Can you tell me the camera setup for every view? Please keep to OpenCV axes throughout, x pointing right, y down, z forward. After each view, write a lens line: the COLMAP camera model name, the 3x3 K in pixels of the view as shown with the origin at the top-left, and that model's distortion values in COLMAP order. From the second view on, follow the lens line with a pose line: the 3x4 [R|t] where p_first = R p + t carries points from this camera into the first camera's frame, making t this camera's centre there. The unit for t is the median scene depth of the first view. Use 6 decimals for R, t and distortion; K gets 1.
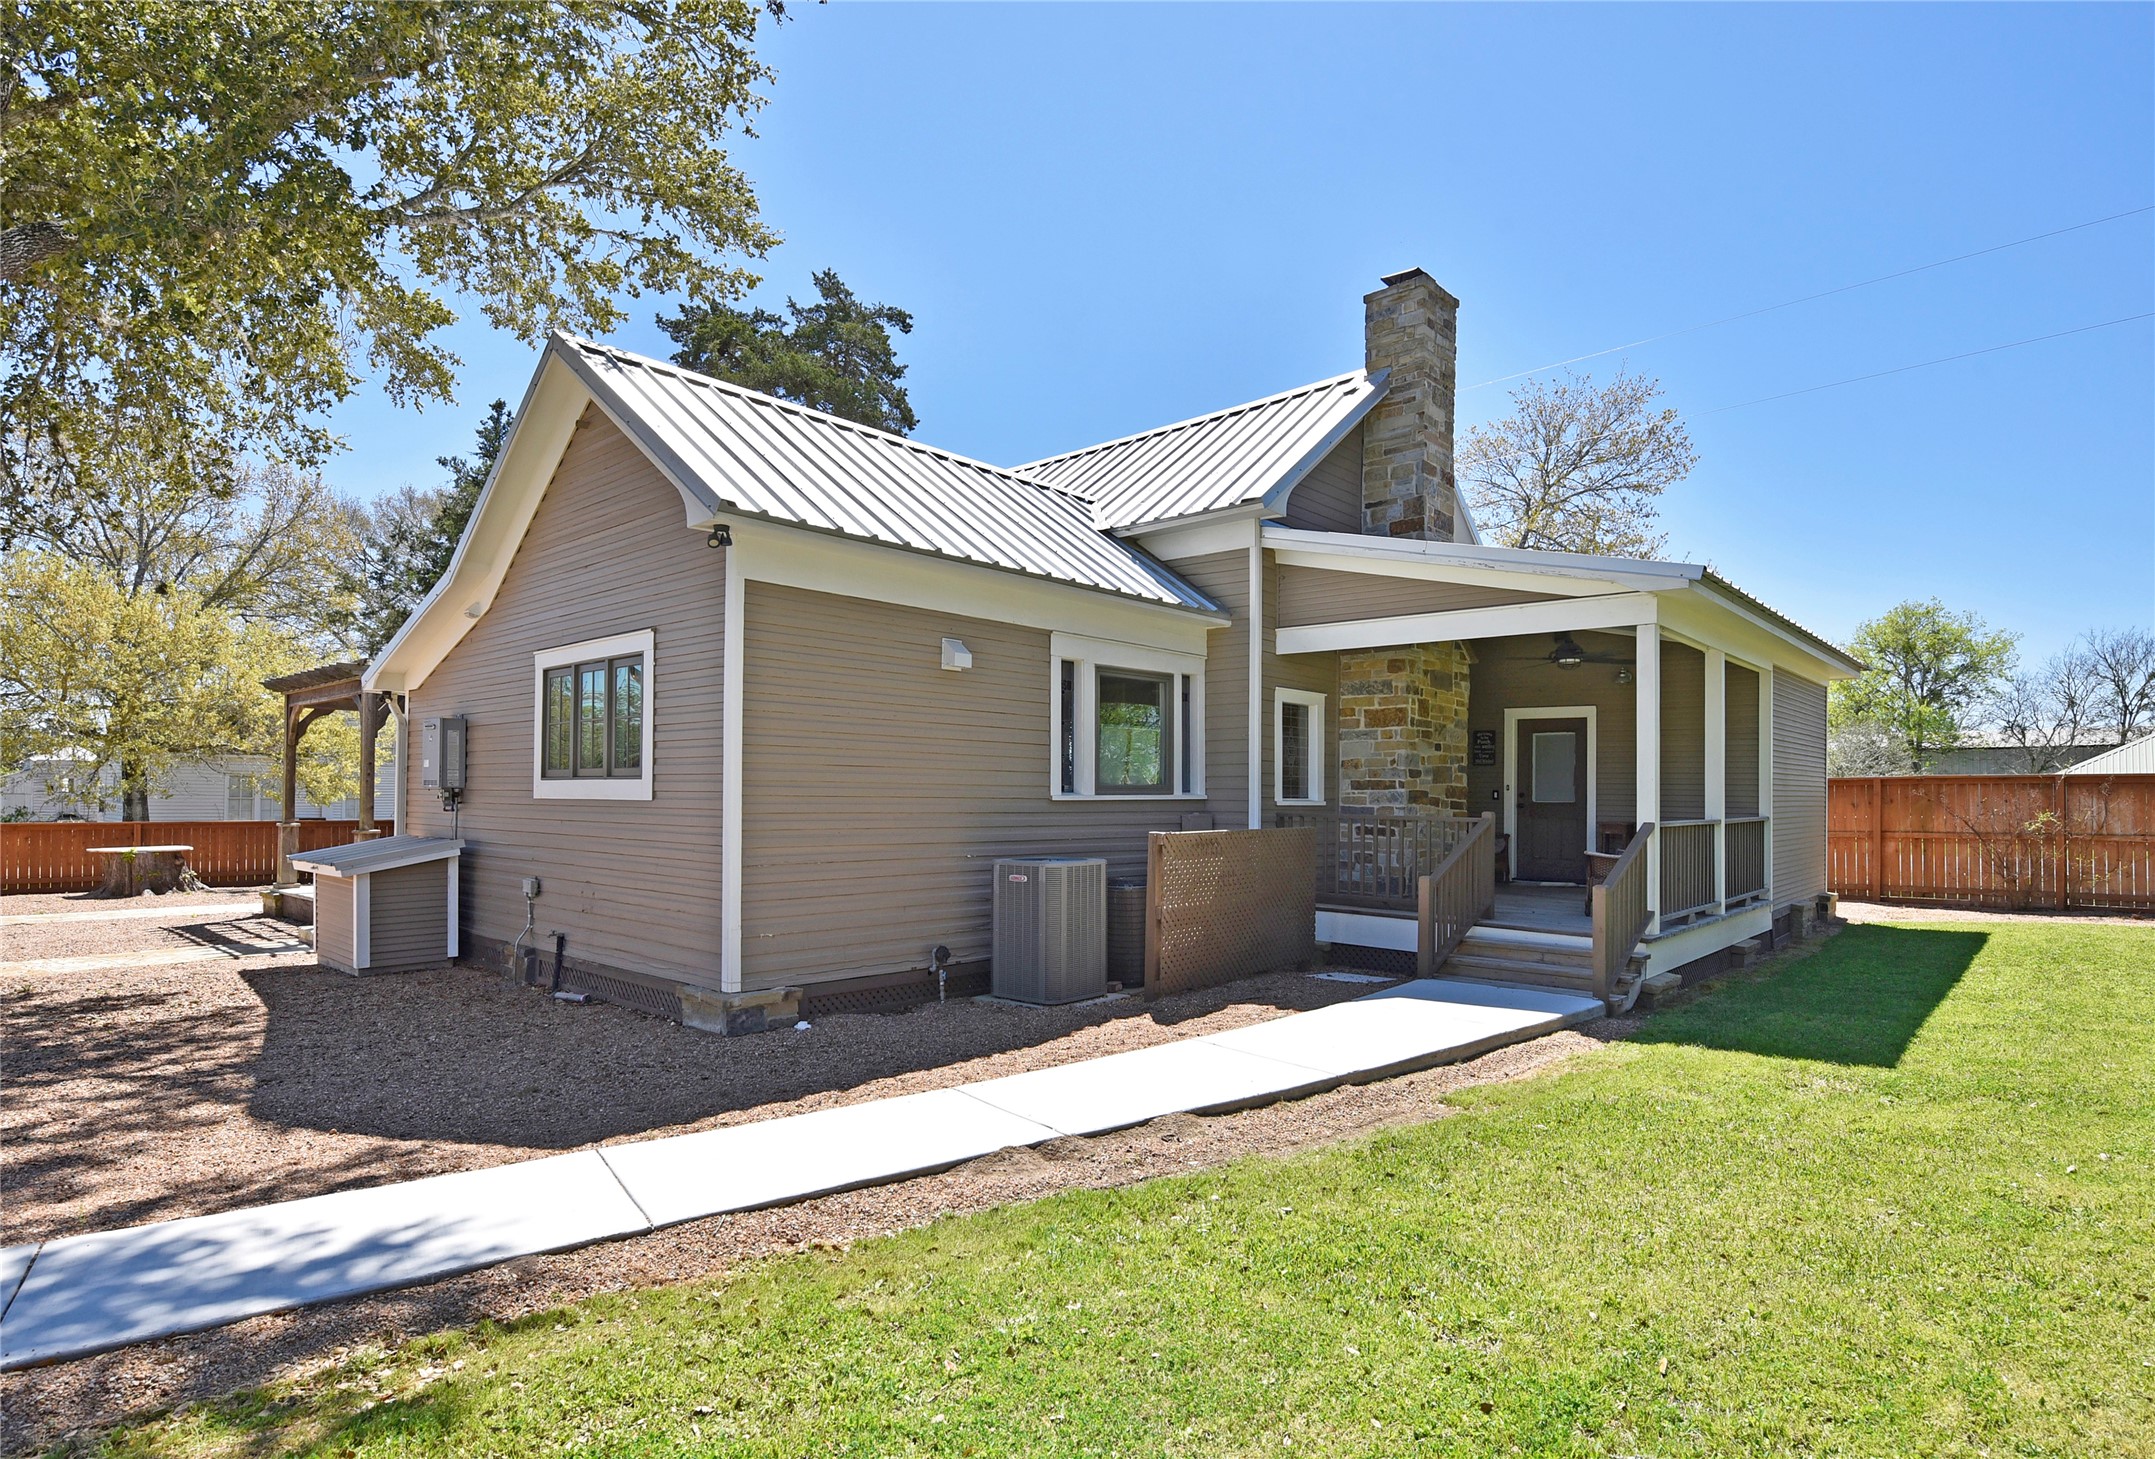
lens RADIAL K [[1116.6, 0, 1078.0], [0, 1116.6, 795.4], [0, 0, 1]] dist [0.049614, 0.000070]
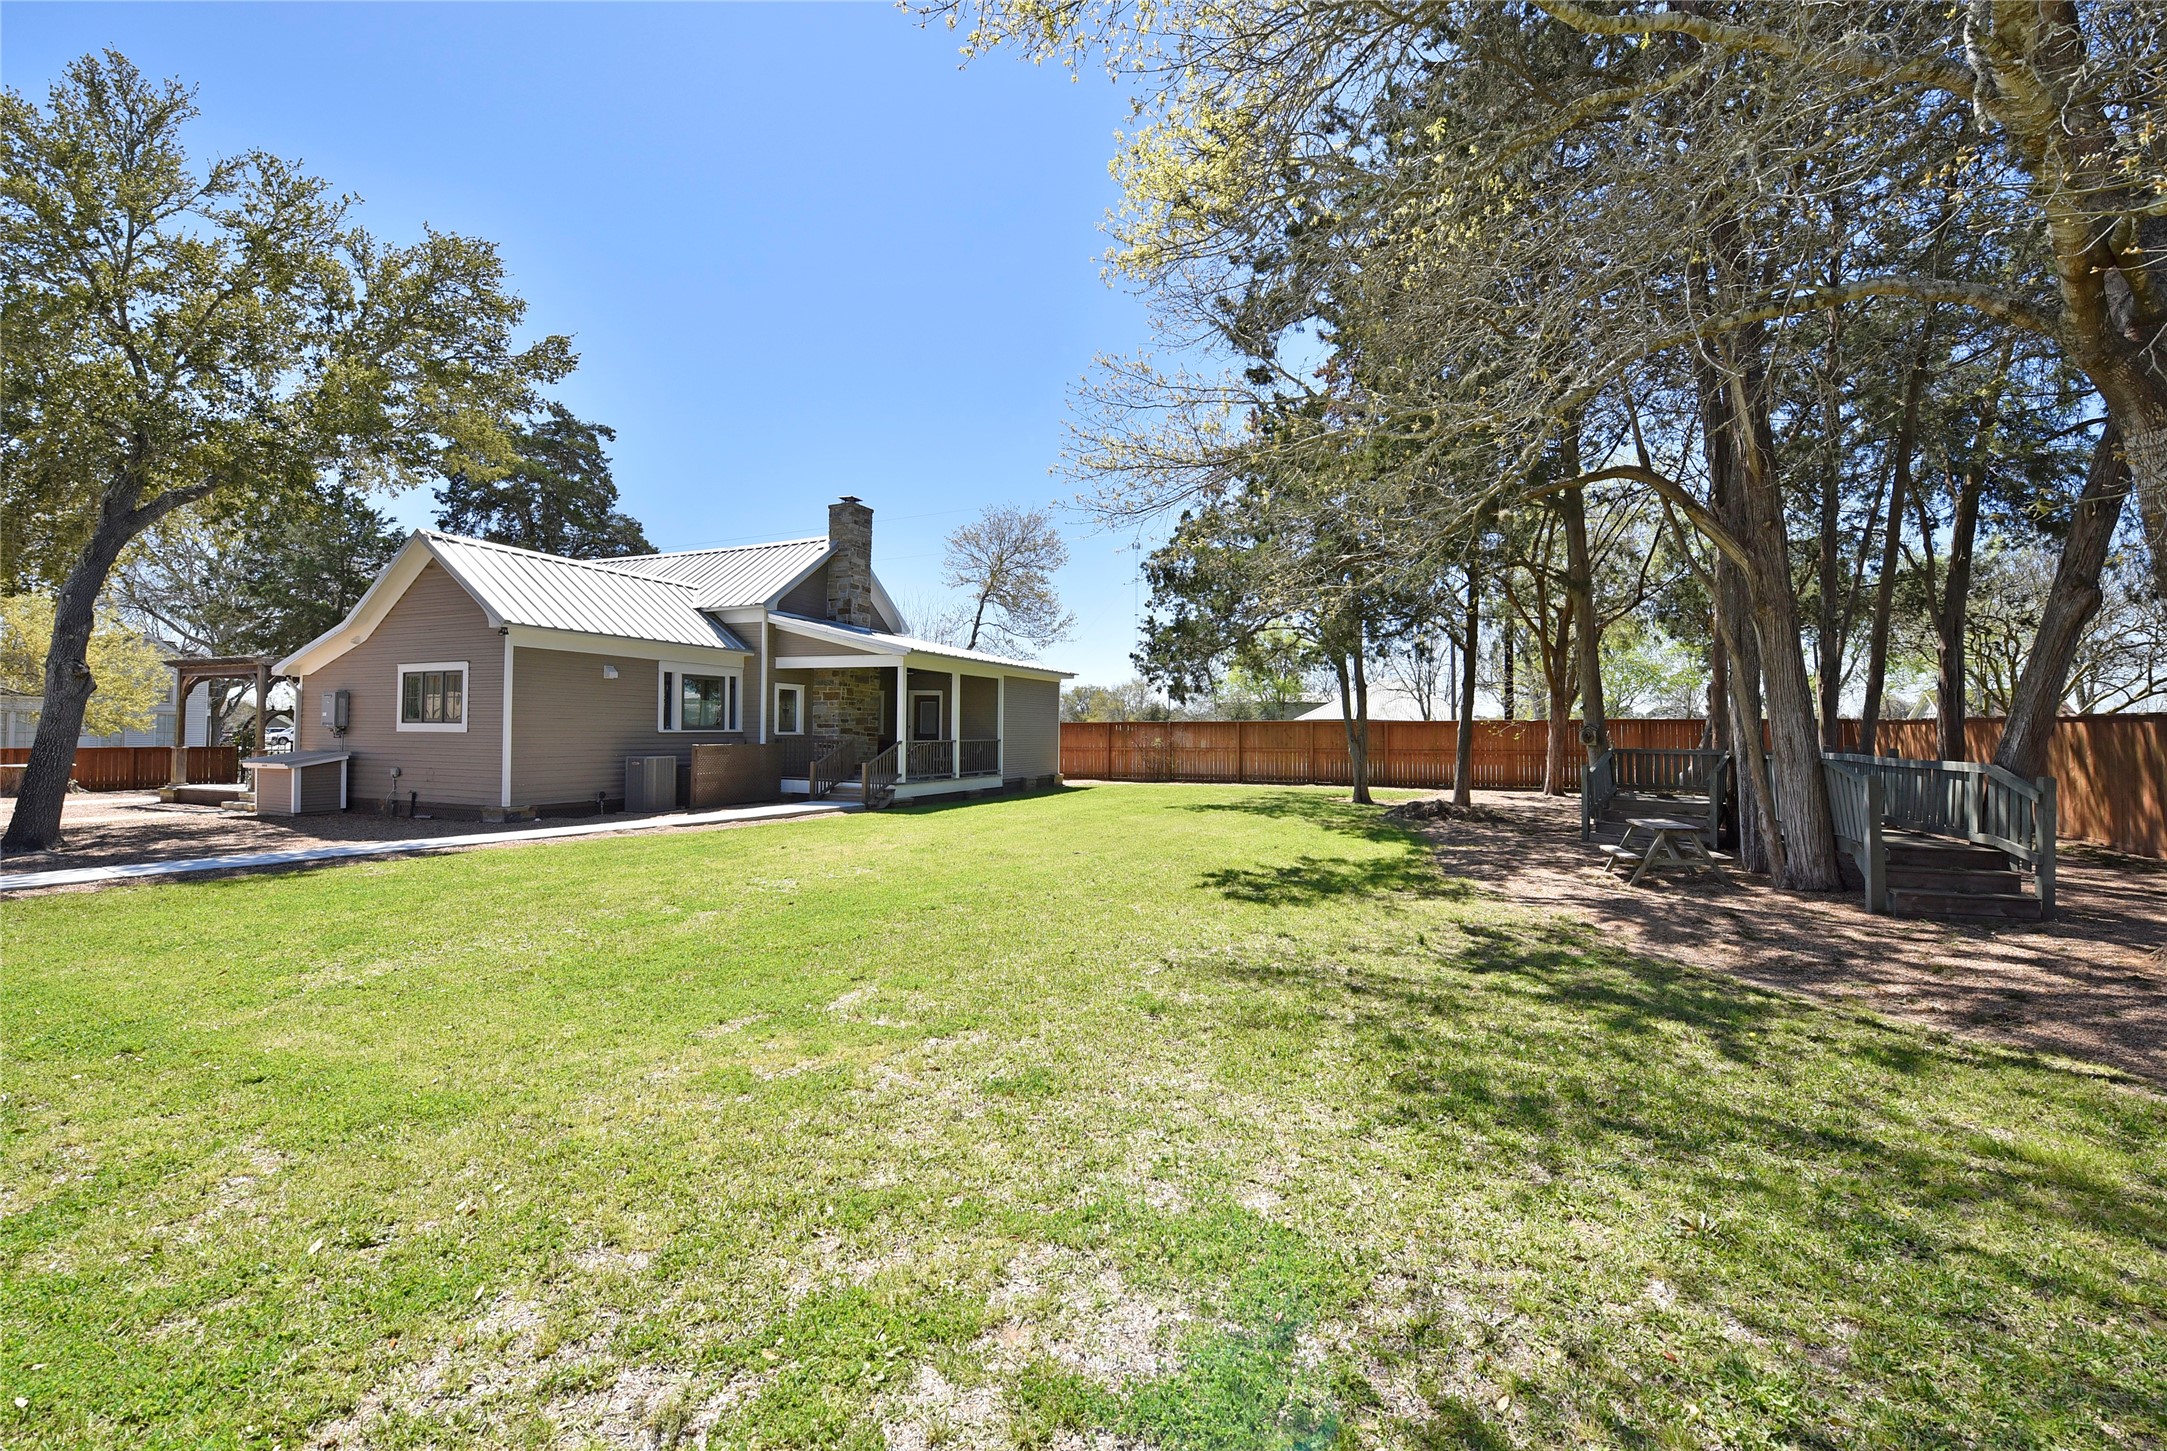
lens RADIAL K [[862.0, 0, 1085.0], [0, 862.0, 717.8], [0, 0, 1]] dist [-0.000365, -0.000109]
pose [[0.945170, 0.005131, 0.326537, 0.201593], [-0.001143, 0.999922, -0.012402, -0.004262], [-0.326576, 0.011349, 0.945103, -0.876525]]
